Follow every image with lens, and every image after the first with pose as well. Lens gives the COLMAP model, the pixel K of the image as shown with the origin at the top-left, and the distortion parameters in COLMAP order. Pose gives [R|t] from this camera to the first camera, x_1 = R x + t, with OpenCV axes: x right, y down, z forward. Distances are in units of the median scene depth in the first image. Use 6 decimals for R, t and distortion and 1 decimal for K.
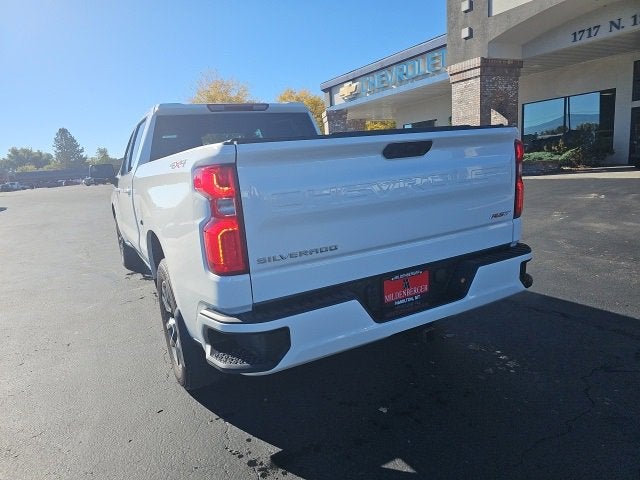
lens RADIAL K [[418.0, 0, 310.7], [0, 418.0, 240.2], [0, 0, 1]] dist [0.058340, -0.046532]
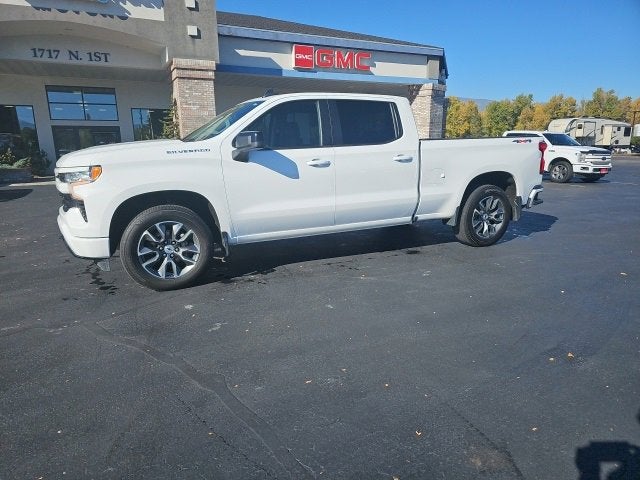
lens RADIAL K [[418.0, 0, 310.8], [0, 418.0, 243.9], [0, 0, 1]] dist [0.058340, -0.046532]
pose [[0.068901, -0.148668, 0.986484, -0.440244], [0.191285, 0.972455, 0.133193, -0.021437], [-0.979113, 0.179523, 0.095441, 0.298480]]
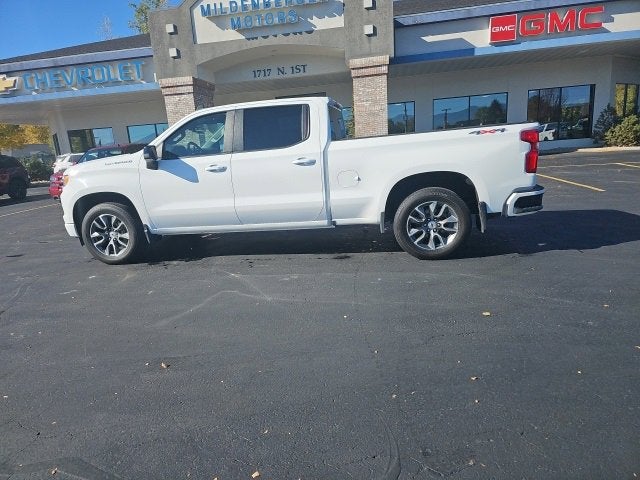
lens RADIAL K [[418.0, 0, 311.7], [0, 418.0, 242.9], [0, 0, 1]] dist [0.058340, -0.046532]
pose [[0.631333, -0.141507, 0.762492, -0.355516], [0.163335, 0.985420, 0.047640, 0.018100], [-0.758116, 0.094465, 0.645241, 0.044019]]
